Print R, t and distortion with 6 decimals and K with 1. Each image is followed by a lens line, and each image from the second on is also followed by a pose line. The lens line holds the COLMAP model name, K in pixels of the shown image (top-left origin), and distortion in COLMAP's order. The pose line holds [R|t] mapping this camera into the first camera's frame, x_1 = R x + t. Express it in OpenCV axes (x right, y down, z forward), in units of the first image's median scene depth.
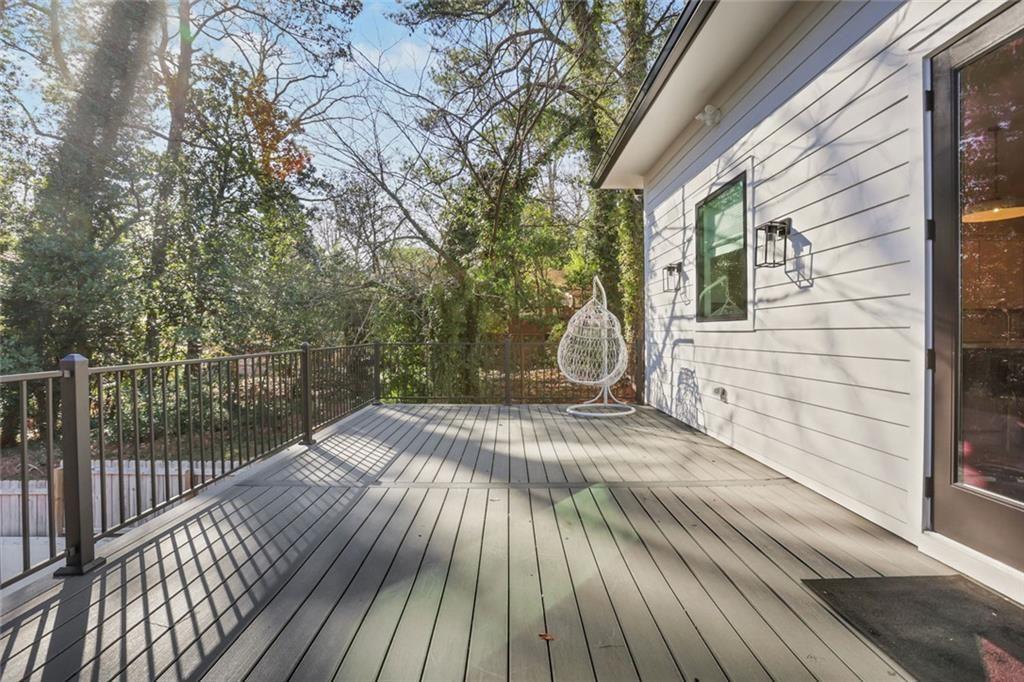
lens RADIAL K [[498.0, 0, 510.2], [0, 498.0, 330.9], [0, 0, 1]] dist [-0.074333, 0.030460]
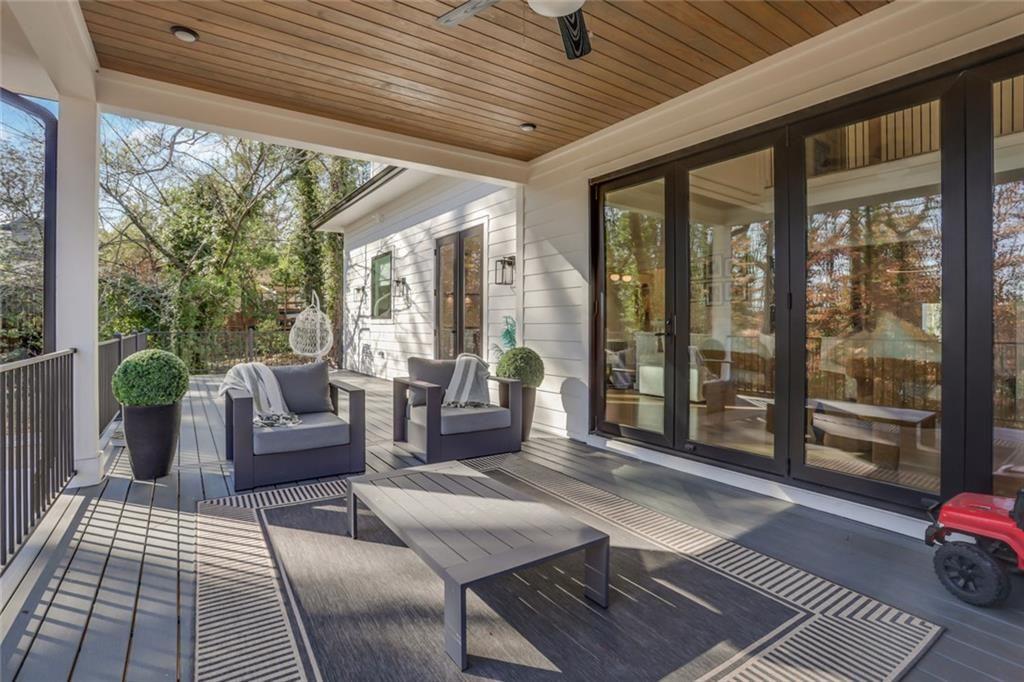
lens RADIAL K [[498.0, 0, 510.2], [0, 498.0, 330.9], [0, 0, 1]] dist [-0.074333, 0.030460]
pose [[0.828018, 0.000547, 0.560702, -0.231745], [-0.007223, 0.999927, 0.009690, 0.004405], [-0.560655, -0.012074, 0.827961, -0.822858]]
